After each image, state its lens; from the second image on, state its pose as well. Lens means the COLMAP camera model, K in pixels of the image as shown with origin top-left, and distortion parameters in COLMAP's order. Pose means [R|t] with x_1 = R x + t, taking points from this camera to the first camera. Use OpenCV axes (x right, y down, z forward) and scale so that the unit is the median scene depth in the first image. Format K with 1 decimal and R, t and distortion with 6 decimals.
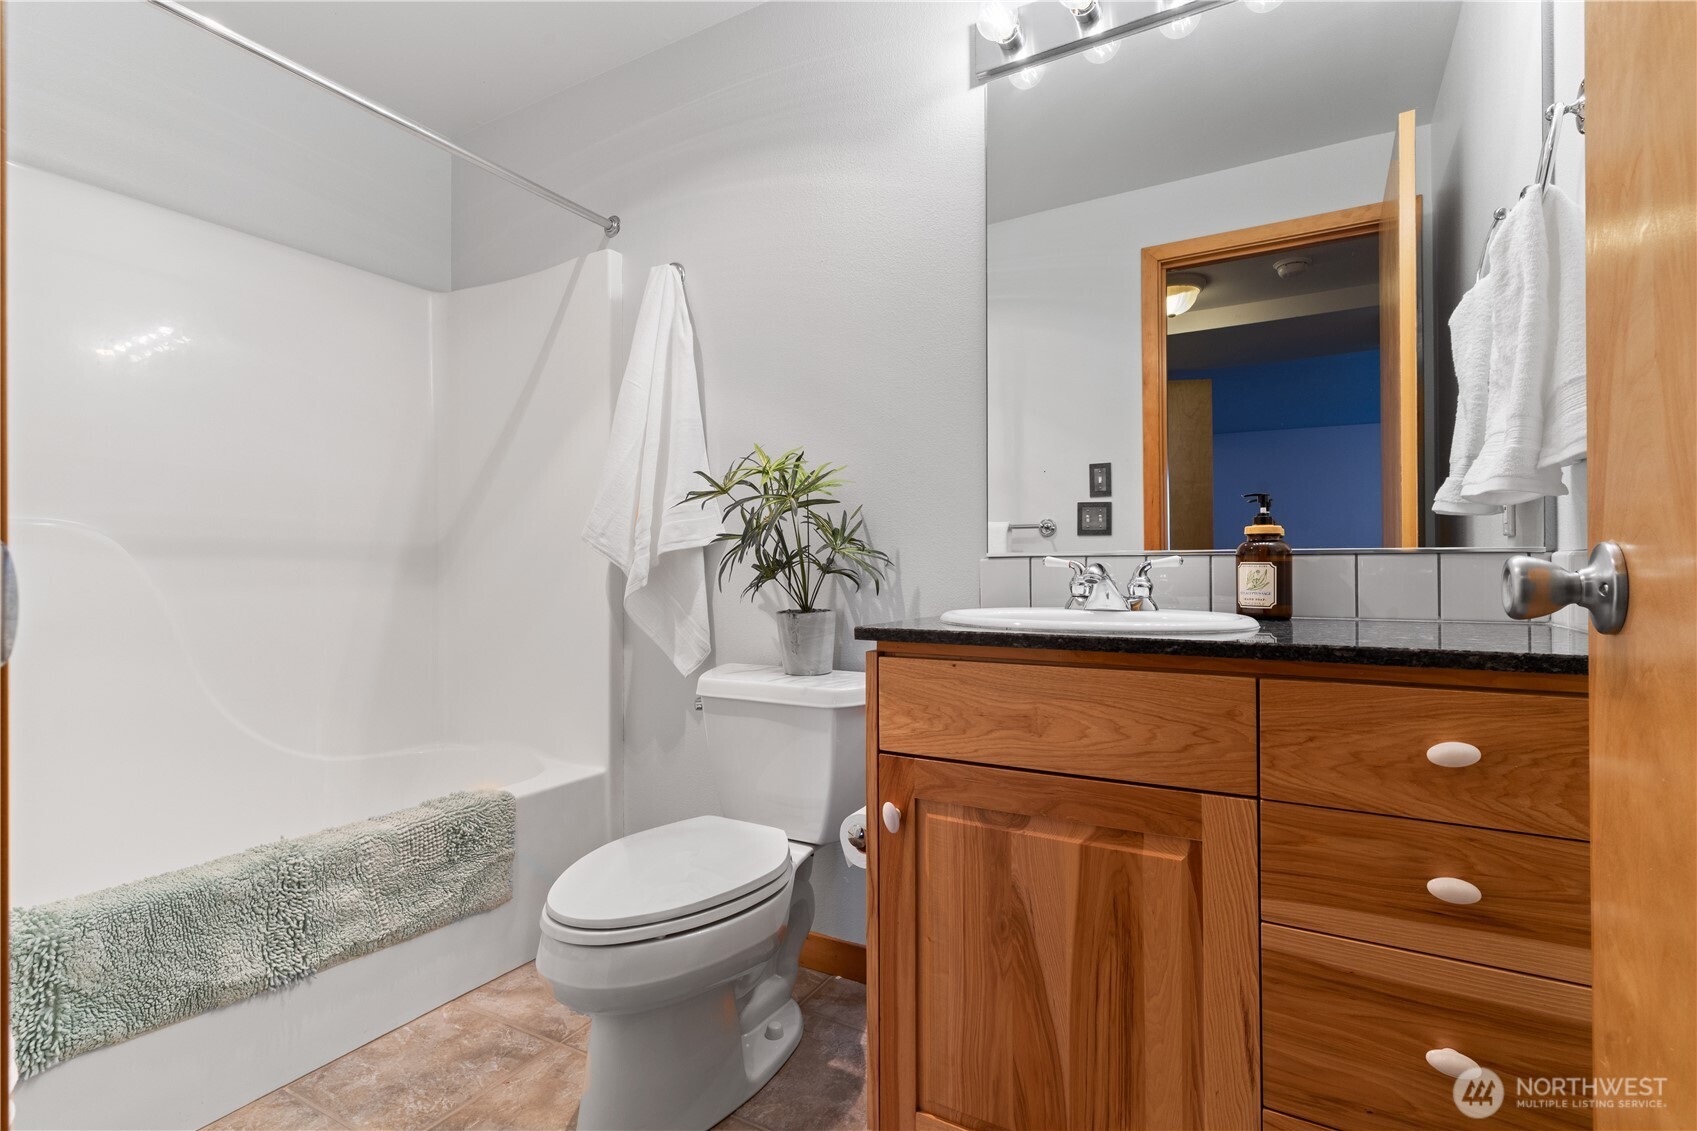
lens RADIAL K [[785.0, 0, 848.5], [0, 785.0, 565.5], [0, 0, 1]] dist [-0.002498, -0.000149]
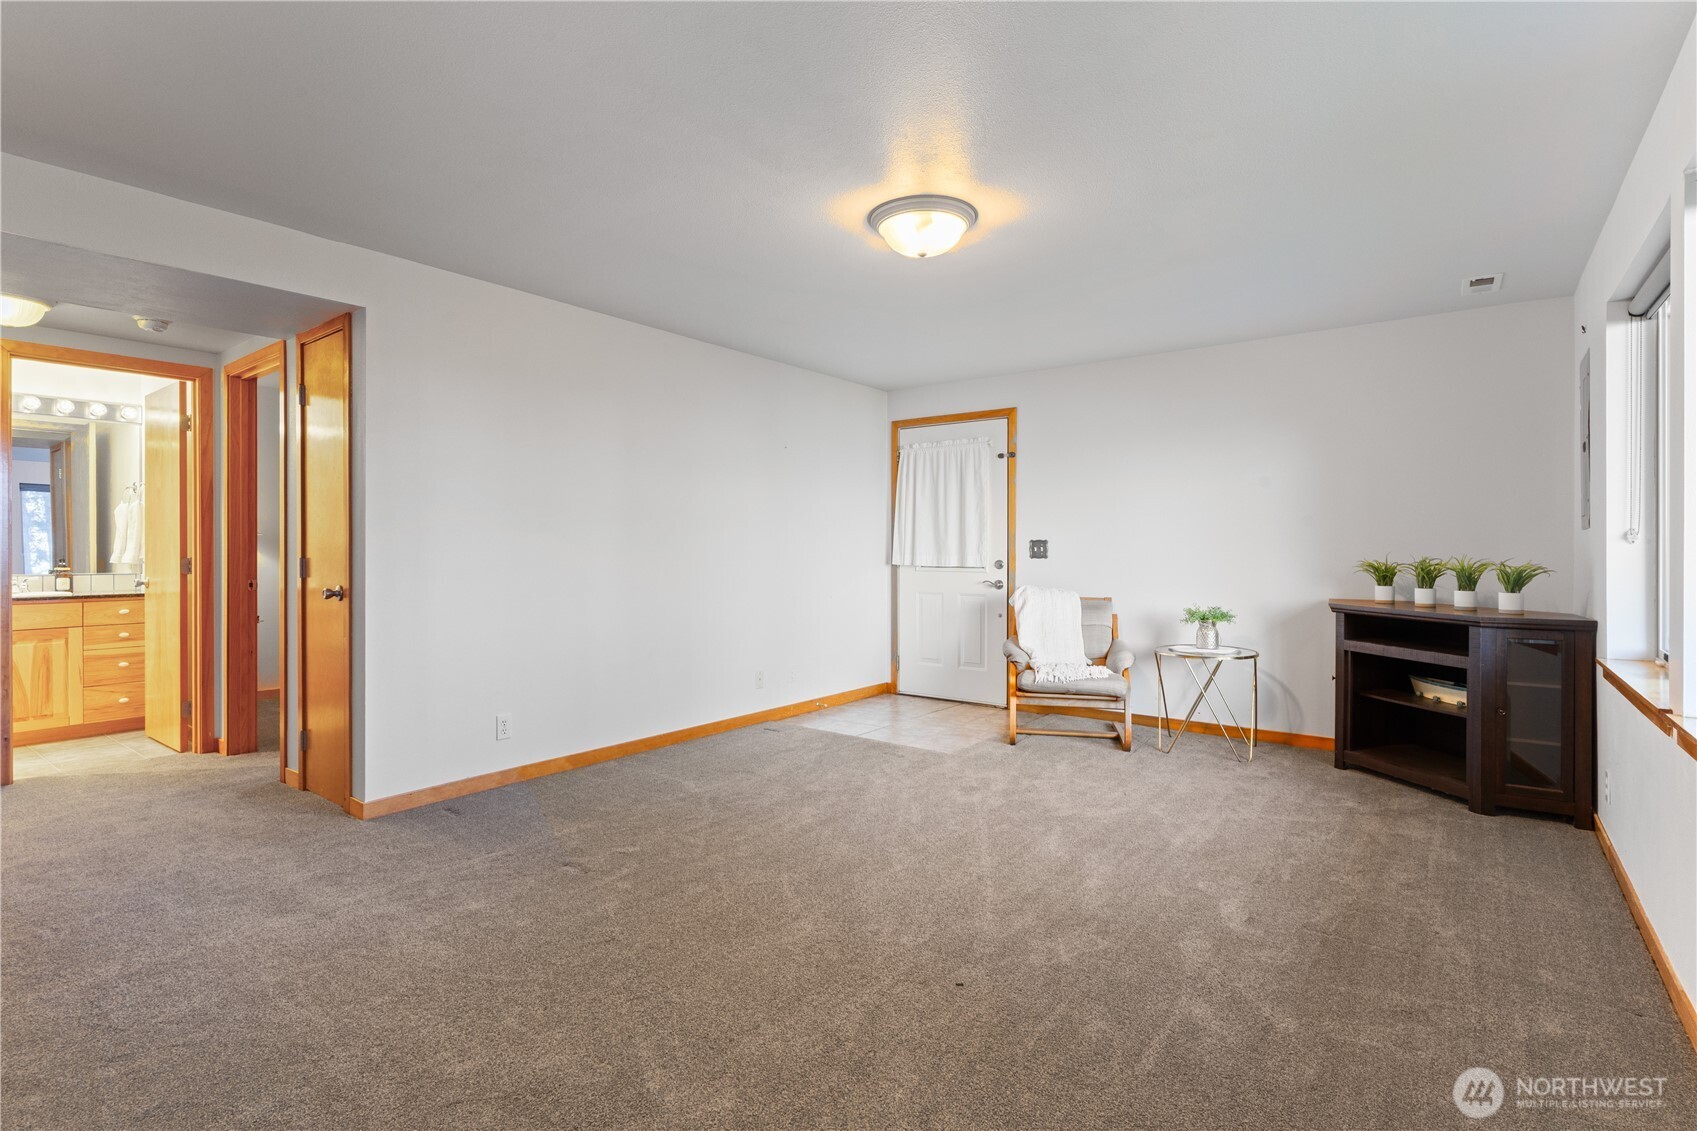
lens RADIAL K [[811.8, 0, 843.4], [0, 811.8, 548.9], [0, 0, 1]] dist [0.001941, -0.000011]
pose [[0.128897, 0.003108, 0.991653, -3.879278], [-0.001352, 0.999995, -0.002959, -0.183608], [-0.991657, -0.000959, 0.128901, -4.349348]]
